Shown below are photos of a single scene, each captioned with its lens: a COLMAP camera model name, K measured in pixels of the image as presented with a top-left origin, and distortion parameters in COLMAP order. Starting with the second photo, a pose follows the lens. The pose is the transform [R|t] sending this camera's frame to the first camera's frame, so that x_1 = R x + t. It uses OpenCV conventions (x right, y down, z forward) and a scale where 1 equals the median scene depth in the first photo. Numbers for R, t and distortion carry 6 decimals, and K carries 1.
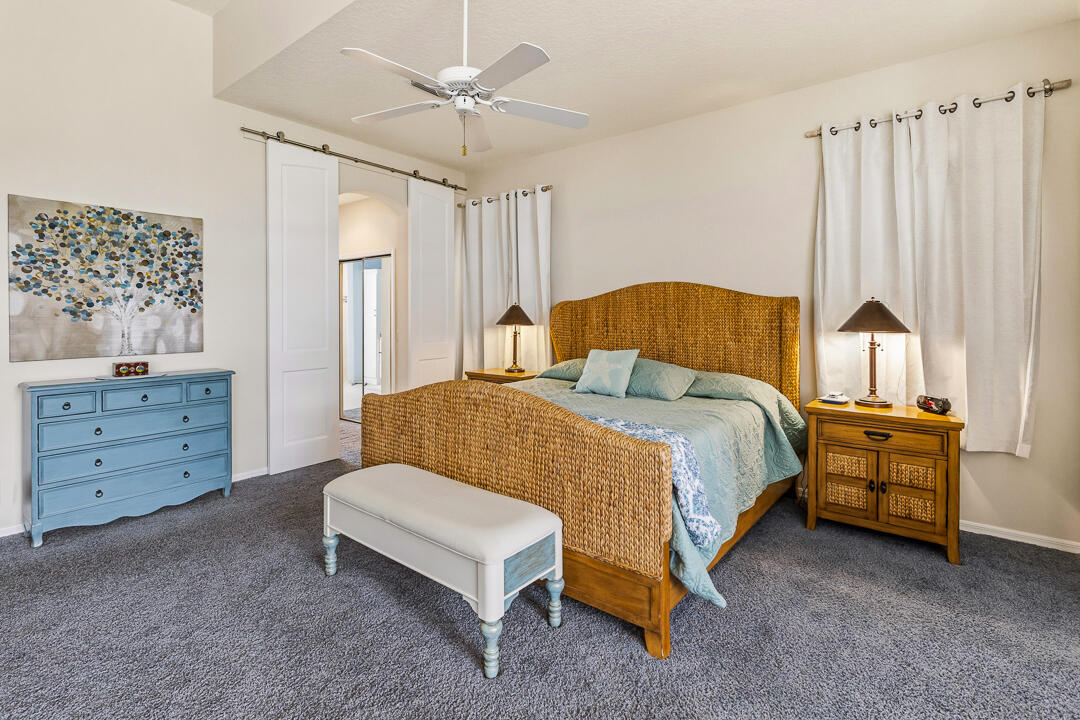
lens RADIAL K [[497.3, 0, 537.4], [0, 497.3, 315.9], [0, 0, 1]] dist [0.005510, -0.001670]
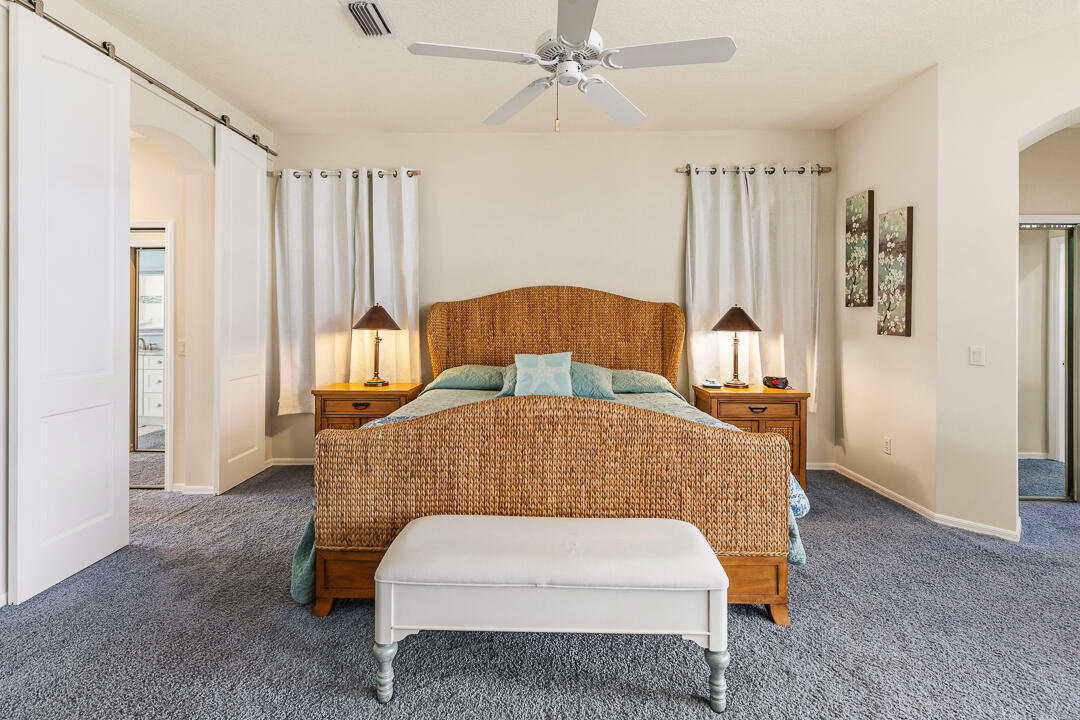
lens RADIAL K [[497.3, 0, 532.3], [0, 497.3, 318.1], [0, 0, 1]] dist [0.005510, -0.001670]
pose [[0.801049, -0.000859, 0.598598, -0.539812], [0.000009, 0.999999, 0.001423, -0.003298], [-0.598598, -0.001135, 0.801049, 0.271617]]
